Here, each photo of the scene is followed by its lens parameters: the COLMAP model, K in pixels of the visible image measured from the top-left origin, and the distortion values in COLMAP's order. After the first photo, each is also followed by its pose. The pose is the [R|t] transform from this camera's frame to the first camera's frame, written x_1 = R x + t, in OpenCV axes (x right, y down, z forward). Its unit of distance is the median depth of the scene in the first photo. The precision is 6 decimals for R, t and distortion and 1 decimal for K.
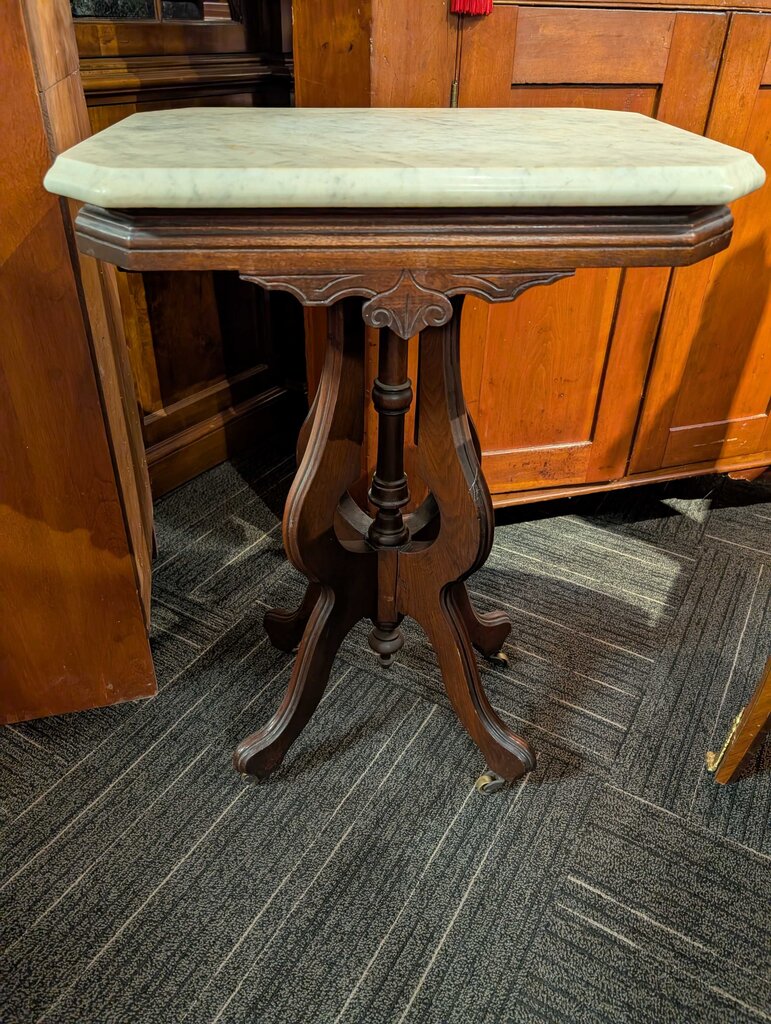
lens RADIAL K [[753.2, 0, 387.1], [0, 753.2, 526.0], [0, 0, 1]] dist [0.041197, -0.039057]
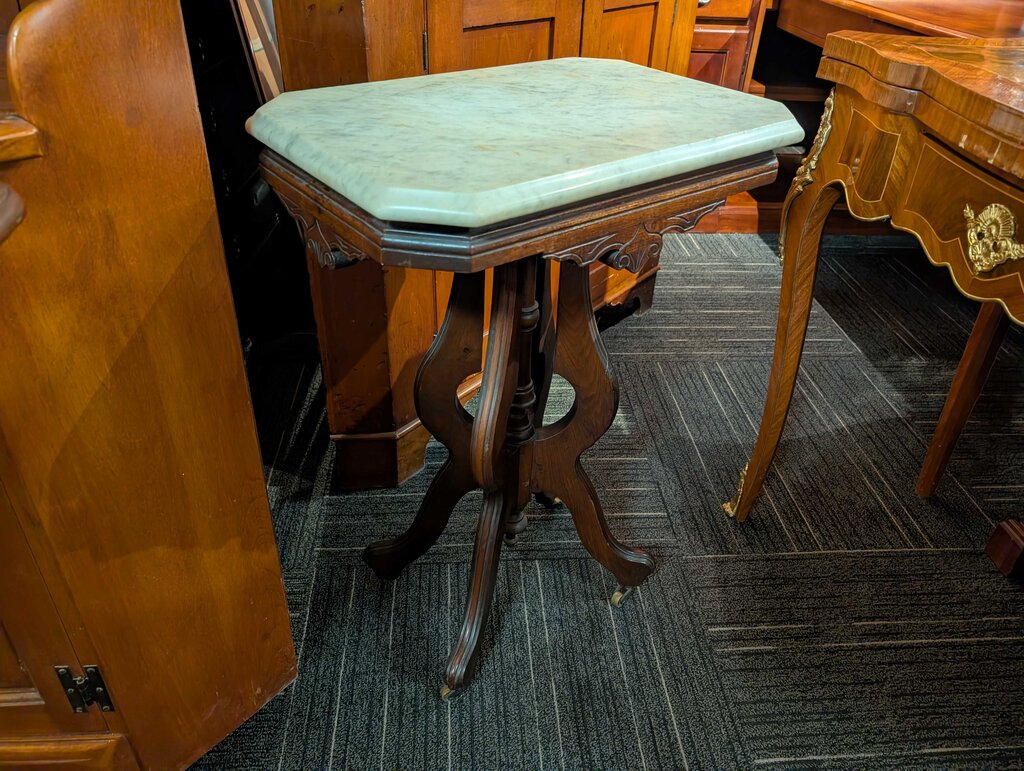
lens RADIAL K [[753.2, 0, 532.1], [0, 753.2, 386.6], [0, 0, 1]] dist [0.041197, -0.039057]
pose [[0.804671, -0.308895, 0.507039, -0.543199], [0.302493, 0.948145, 0.097565, -0.158041], [-0.510884, 0.074868, 0.856383, 0.000675]]
